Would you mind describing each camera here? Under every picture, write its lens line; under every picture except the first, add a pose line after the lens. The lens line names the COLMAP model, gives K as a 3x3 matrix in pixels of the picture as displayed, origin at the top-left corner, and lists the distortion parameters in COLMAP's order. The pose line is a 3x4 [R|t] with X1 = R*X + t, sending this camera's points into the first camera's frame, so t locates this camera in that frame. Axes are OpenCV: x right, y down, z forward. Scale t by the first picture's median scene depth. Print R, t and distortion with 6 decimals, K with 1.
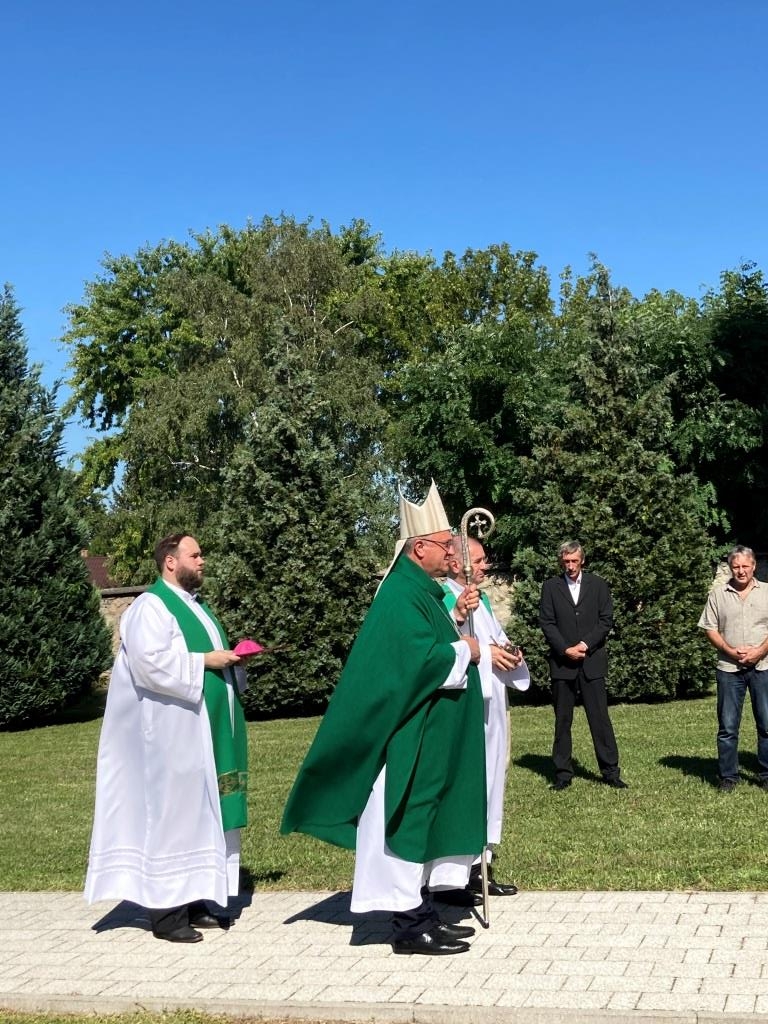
lens RADIAL K [[1375.8, 0, 384.0], [0, 1375.8, 512.0], [0, 0, 1]] dist [0.269296, -0.989405]
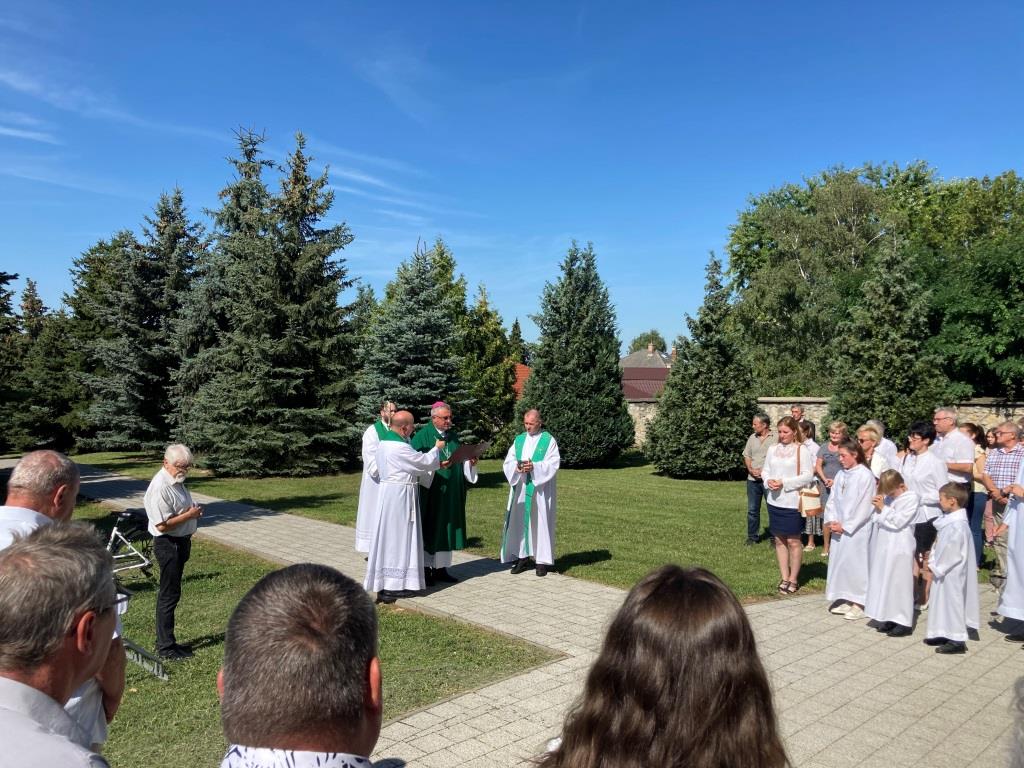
lens RADIAL K [[835.4, 0, 510.1], [0, 835.4, 381.3], [0, 0, 1]] dist [0.093618, -0.221481]
pose [[0.843798, 0.049895, -0.534337, 0.320610], [-0.021002, 0.997976, 0.060023, -0.043814], [0.536250, -0.039425, 0.843138, -0.063849]]
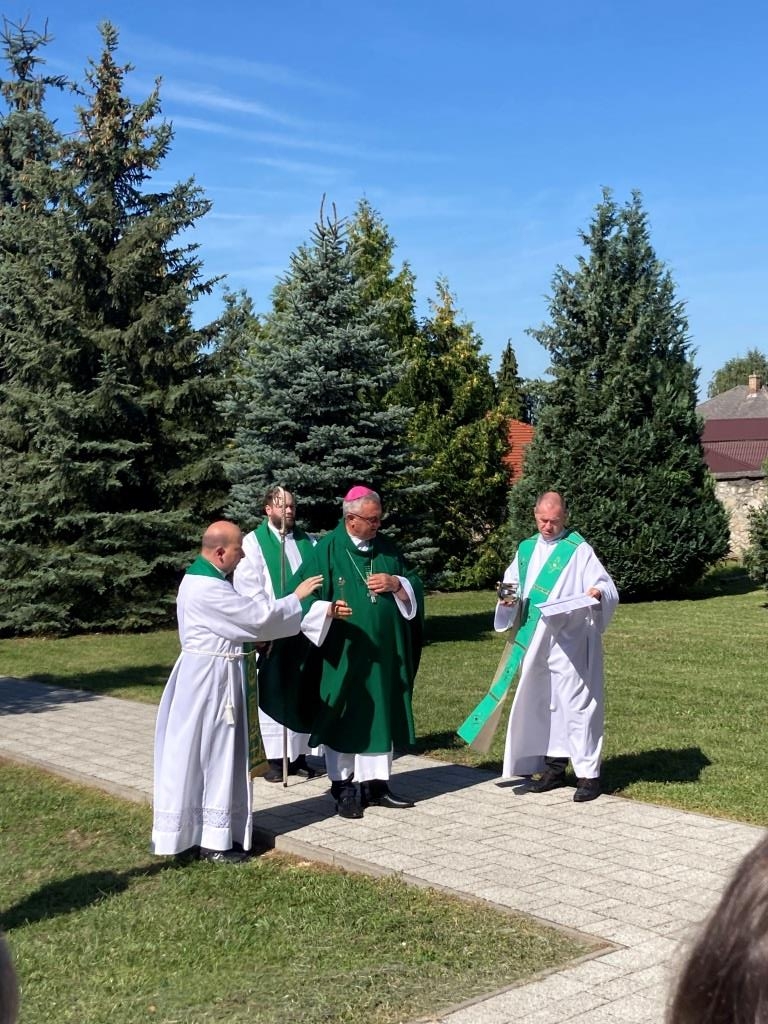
lens RADIAL K [[1455.8, 0, 407.9], [0, 1455.8, 504.9], [0, 0, 1]] dist [0.253691, -1.249051]
pose [[0.808425, 0.034832, -0.587568, 0.309746], [0.024308, 0.995420, 0.092455, -0.037177], [0.588097, -0.089026, 0.803876, -0.038980]]
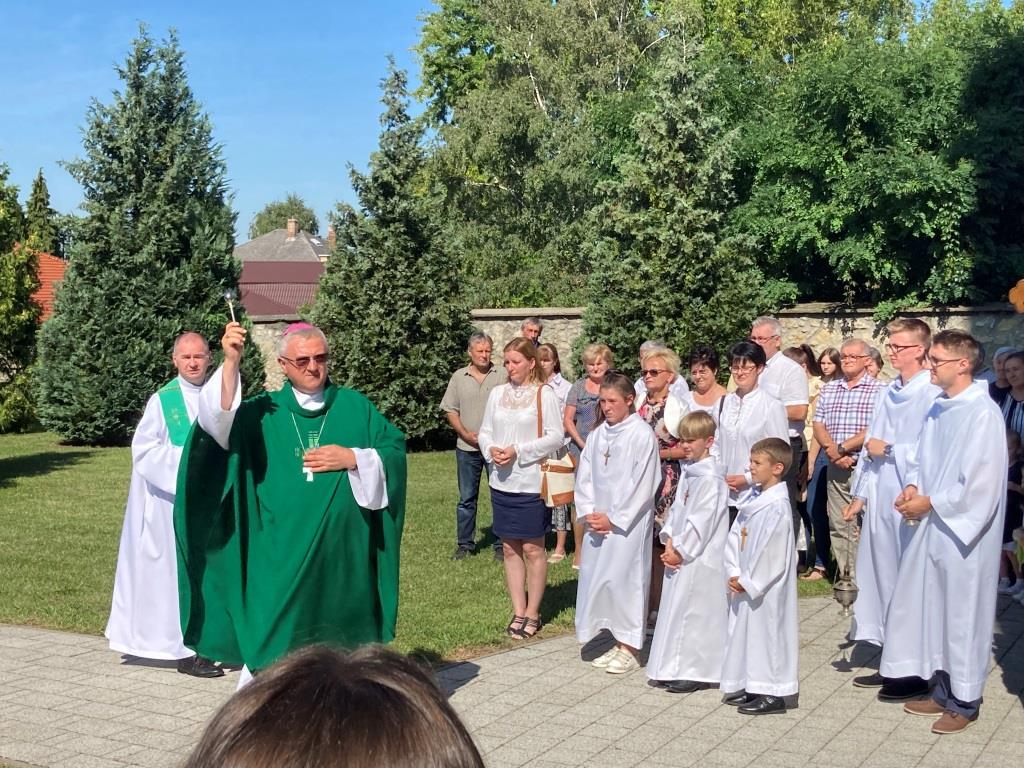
lens RADIAL K [[1458.8, 0, 485.5], [0, 1458.8, 367.3], [0, 0, 1]] dist [0.238384, -1.035224]
pose [[0.963592, 0.052489, -0.262173, 0.315270], [-0.024860, 0.993882, 0.107611, -0.040250], [0.266218, -0.097175, 0.959002, -0.044602]]
